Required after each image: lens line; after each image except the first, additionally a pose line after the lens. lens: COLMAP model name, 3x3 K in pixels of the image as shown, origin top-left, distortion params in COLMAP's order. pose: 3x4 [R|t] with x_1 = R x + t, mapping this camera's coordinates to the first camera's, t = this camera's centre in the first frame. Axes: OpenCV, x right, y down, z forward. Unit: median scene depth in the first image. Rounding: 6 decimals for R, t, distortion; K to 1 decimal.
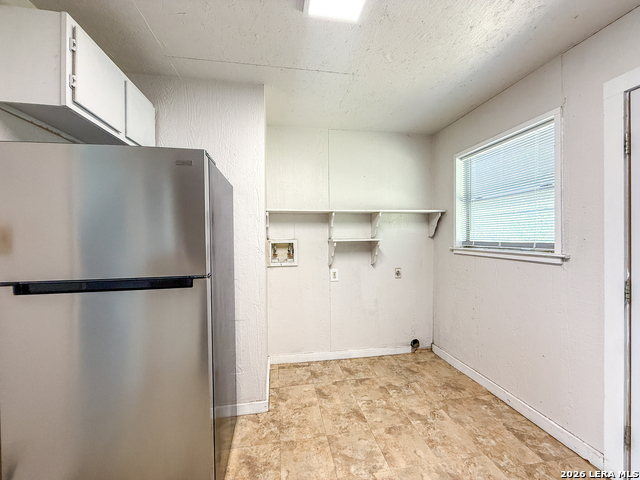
lens RADIAL K [[254.7, 0, 320.0], [0, 254.7, 238.6], [0, 0, 1]] dist [0.001644, -0.001249]
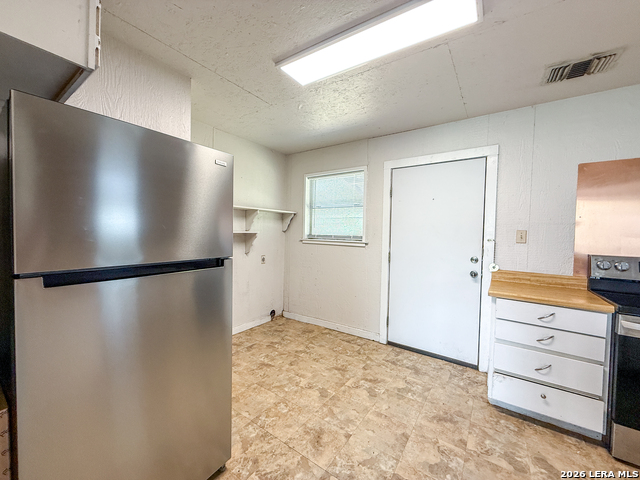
lens RADIAL K [[254.7, 0, 318.1], [0, 254.7, 238.1], [0, 0, 1]] dist [0.001644, -0.001249]
pose [[0.703529, 0.006807, 0.710634, -0.458705], [-0.020583, 0.999730, 0.010802, 0.013983], [-0.710369, -0.022226, 0.703479, -0.076773]]
